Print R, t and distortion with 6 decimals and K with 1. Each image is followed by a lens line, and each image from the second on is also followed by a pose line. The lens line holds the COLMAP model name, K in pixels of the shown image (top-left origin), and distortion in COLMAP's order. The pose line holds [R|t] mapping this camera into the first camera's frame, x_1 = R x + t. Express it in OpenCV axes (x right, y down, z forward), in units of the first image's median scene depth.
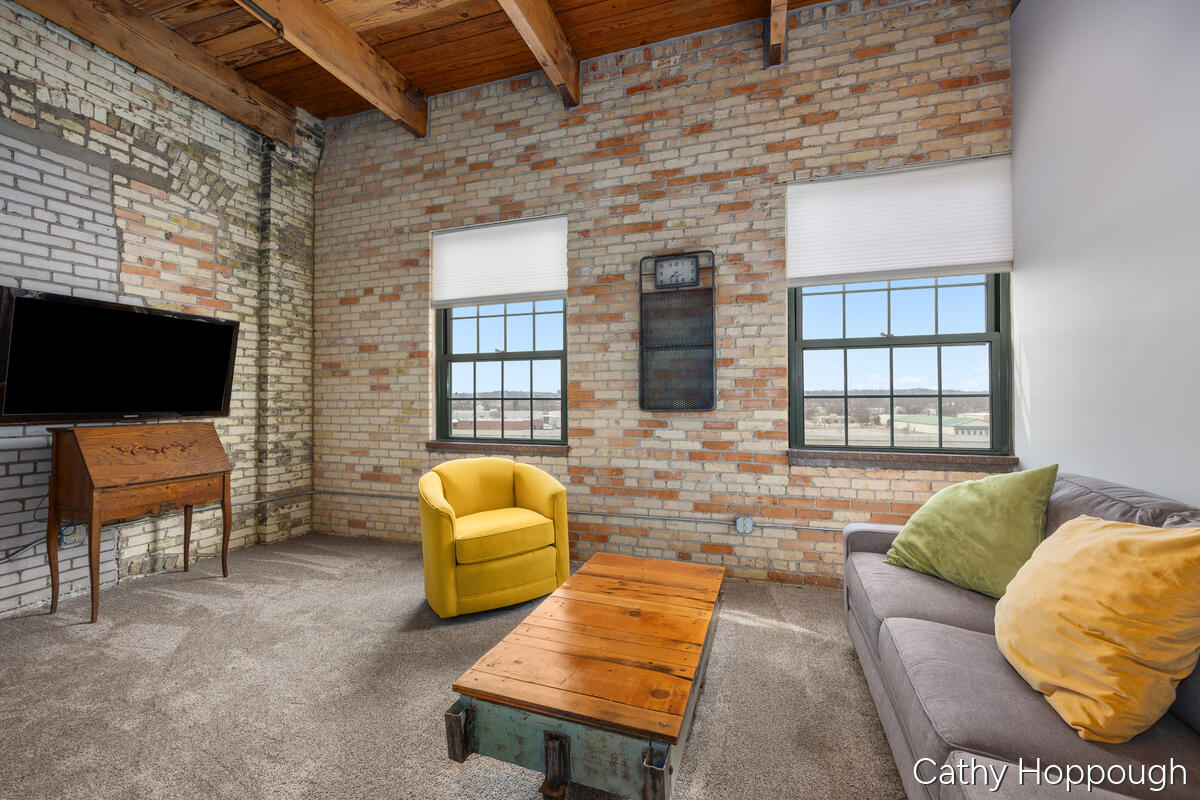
lens RADIAL K [[483.5, 0, 601.5], [0, 483.5, 393.7], [0, 0, 1]] dist [0.000636, -0.000457]
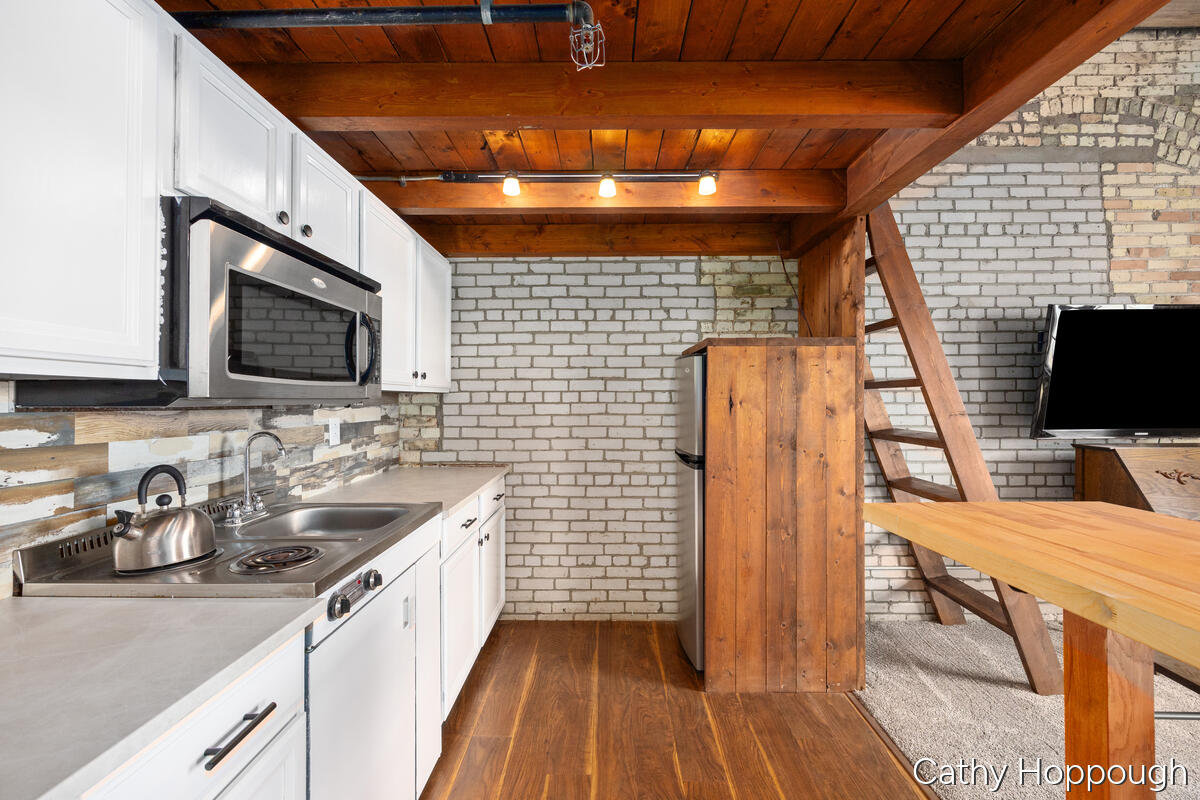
lens RADIAL K [[483.5, 0, 606.8], [0, 483.5, 397.1], [0, 0, 1]] dist [0.000636, -0.000457]
pose [[0.317648, -0.004893, -0.948196, -0.441538], [0.012738, 0.999918, -0.000892, -0.028935], [0.948123, -0.011795, 0.317685, -0.166462]]
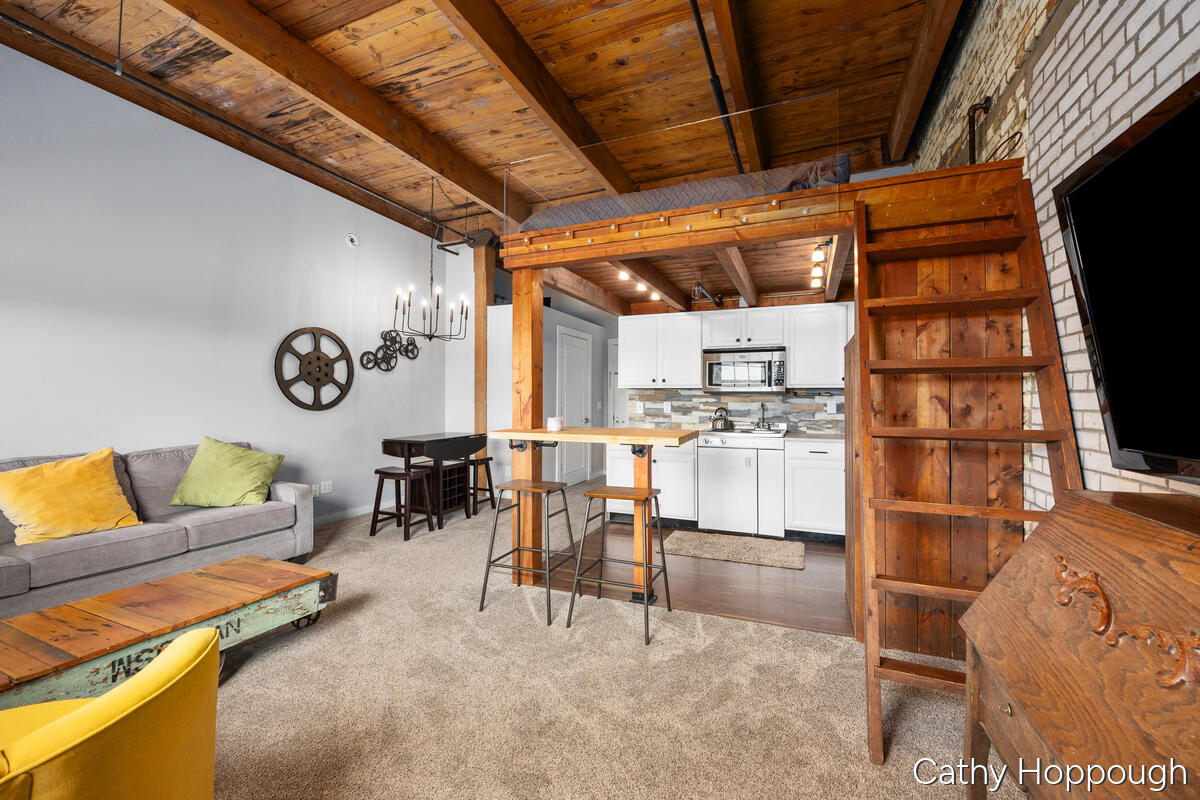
lens RADIAL K [[483.5, 0, 600.7], [0, 483.5, 397.1], [0, 0, 1]] dist [0.000636, -0.000457]
pose [[-0.997432, -0.002332, 0.071586, -0.615696], [-0.003075, 0.999943, -0.010270, 0.001168], [-0.071558, -0.010463, -0.997382, 1.186166]]
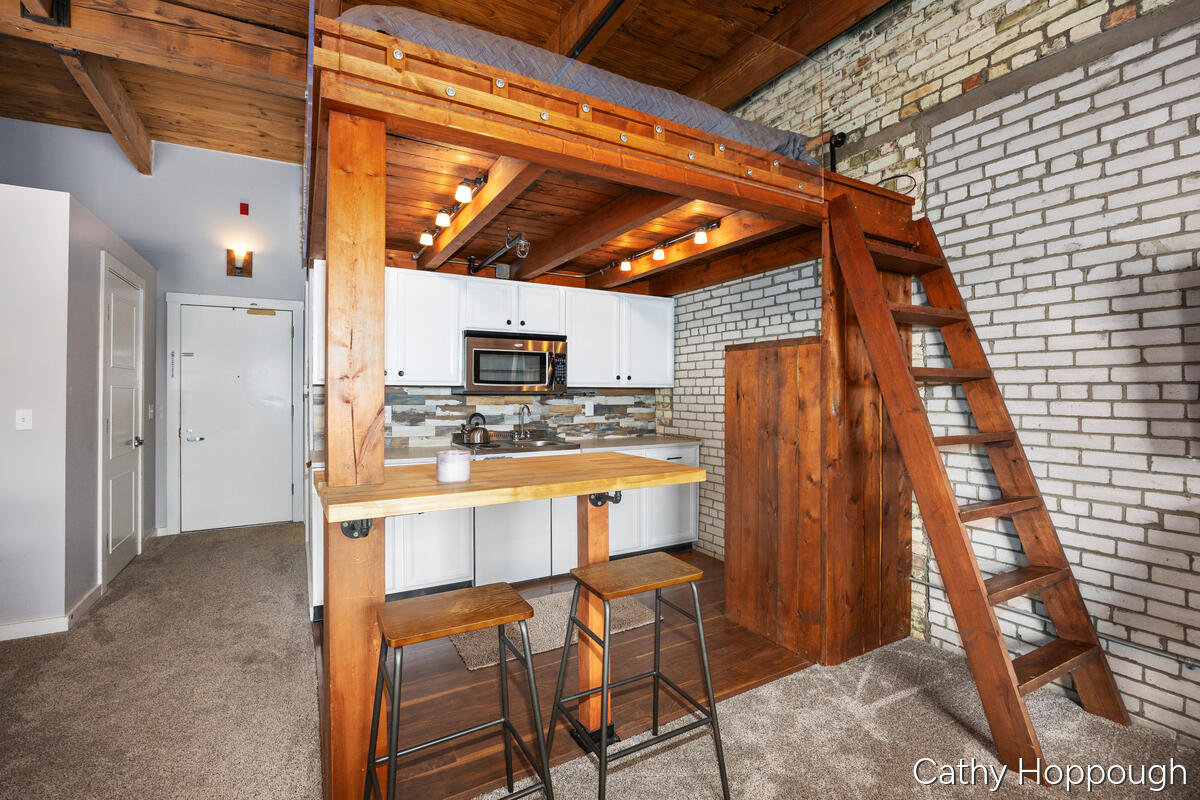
lens RADIAL K [[546.6, 0, 609.3], [0, 546.6, 394.1], [0, 0, 1]] dist [-0.014599, -0.000747]
pose [[-0.659952, 0.001532, -0.751306, -0.150977], [0.005416, 0.999982, -0.002719, -0.020696], [0.751288, -0.005863, -0.659948, 0.681687]]
